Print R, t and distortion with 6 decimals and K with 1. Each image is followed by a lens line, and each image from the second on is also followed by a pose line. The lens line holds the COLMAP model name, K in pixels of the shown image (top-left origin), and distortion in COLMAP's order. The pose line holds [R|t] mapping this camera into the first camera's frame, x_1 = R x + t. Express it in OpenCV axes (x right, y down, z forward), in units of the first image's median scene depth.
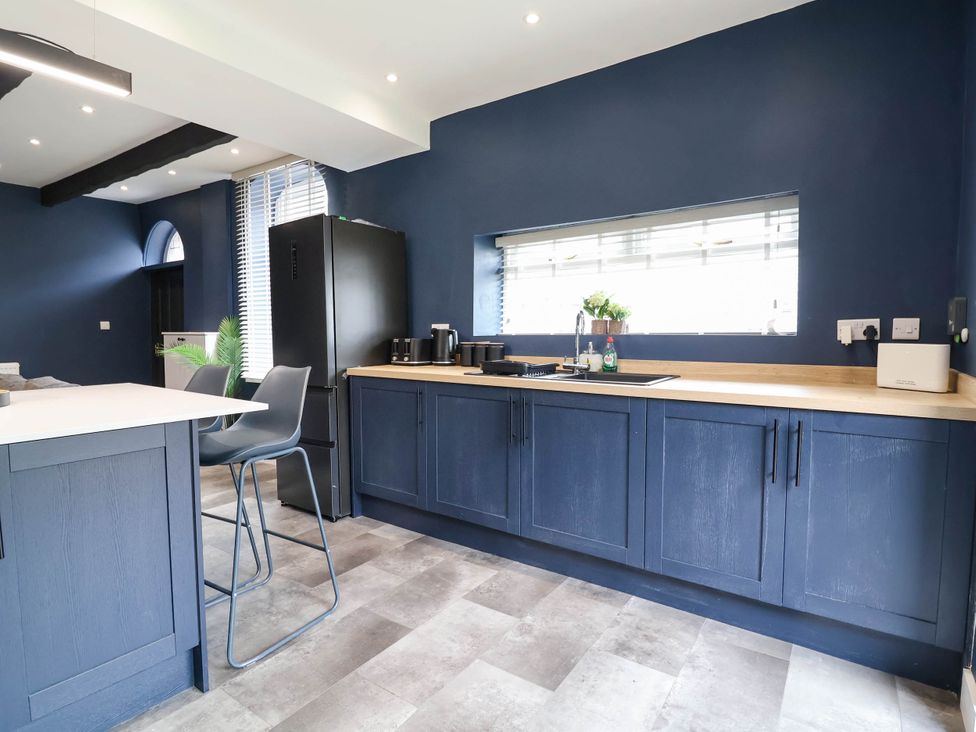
lens RADIAL K [[514.3, 0, 475.5], [0, 514.3, 363.5], [0, 0, 1]] dist [-0.001954, -0.010951]
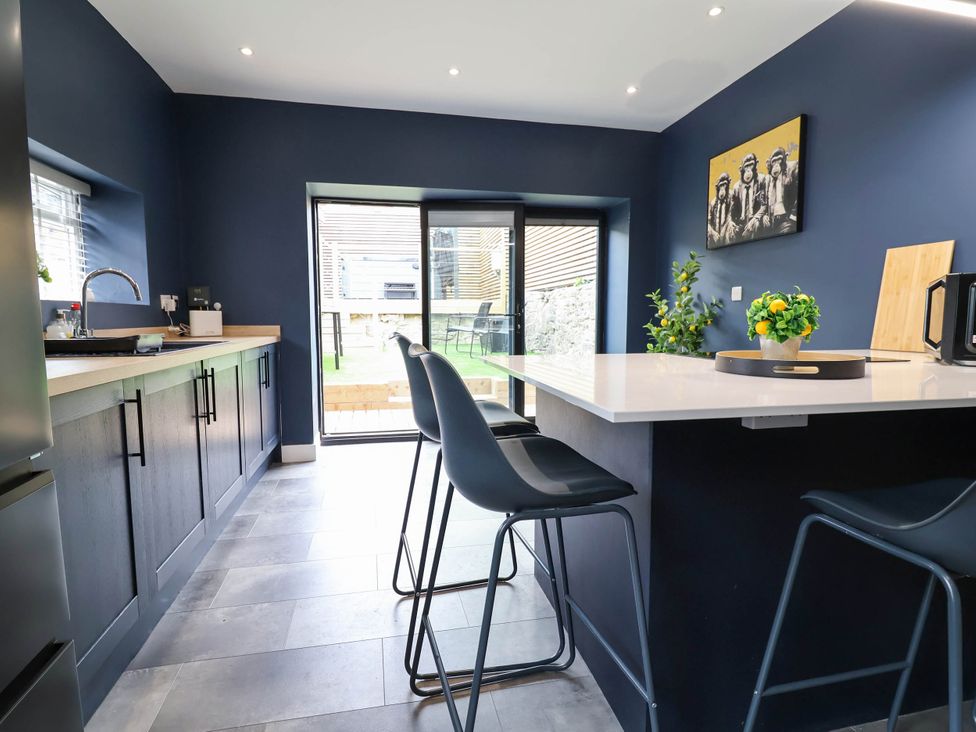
lens RADIAL K [[514.3, 0, 483.9], [0, 514.3, 365.2], [0, 0, 1]] dist [-0.001954, -0.010951]
pose [[-0.737117, -0.059332, 0.673155, -0.816364], [0.047792, 0.989067, 0.139510, -0.041759], [-0.674073, 0.135007, -0.726222, 1.254261]]
